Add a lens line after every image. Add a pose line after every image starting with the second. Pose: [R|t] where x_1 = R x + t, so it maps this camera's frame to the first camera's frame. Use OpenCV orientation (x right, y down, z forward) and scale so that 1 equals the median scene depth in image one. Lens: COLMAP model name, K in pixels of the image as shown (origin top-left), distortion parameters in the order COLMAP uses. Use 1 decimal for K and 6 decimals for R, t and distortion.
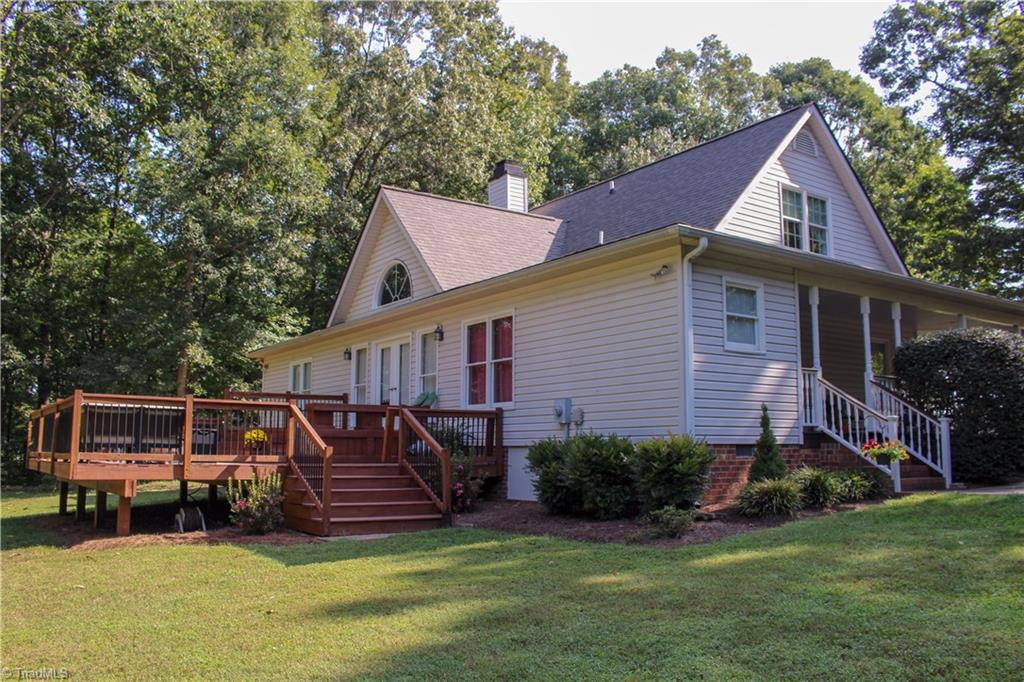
lens RADIAL K [[835.9, 0, 512.0], [0, 835.9, 341.0], [0, 0, 1]] dist [-0.168947, 0.134817]
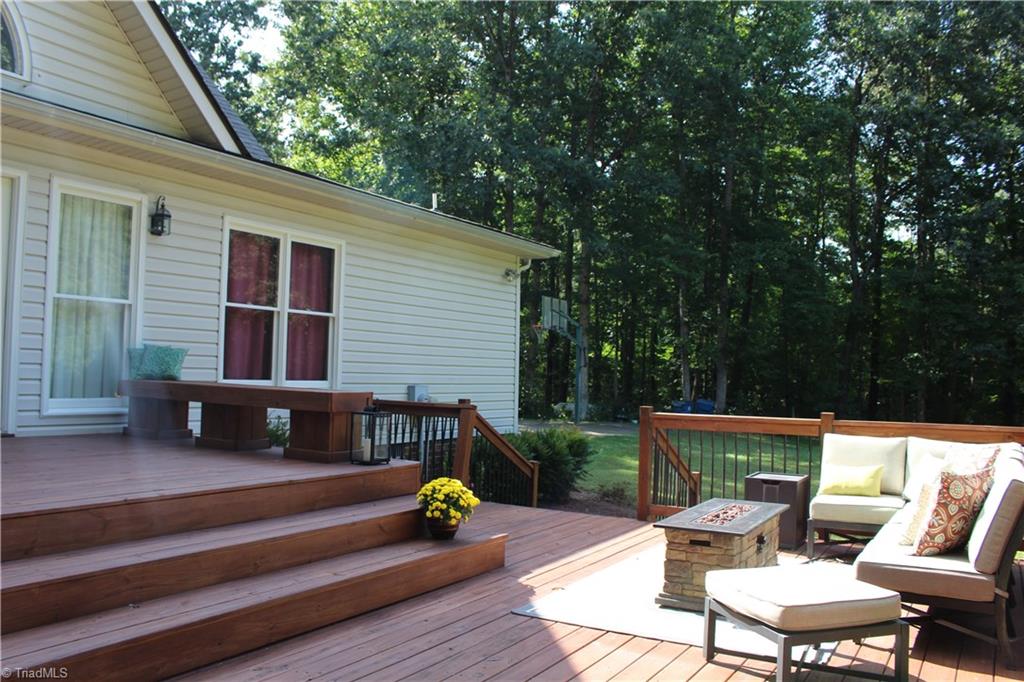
lens RADIAL K [[835.9, 0, 512.0], [0, 835.9, 341.0], [0, 0, 1]] dist [-0.168947, 0.134817]
pose [[-0.408434, 0.027505, 0.912373, -0.622118], [-0.138503, 0.986105, -0.091731, 0.077526], [-0.902219, -0.163832, -0.398950, 1.076964]]
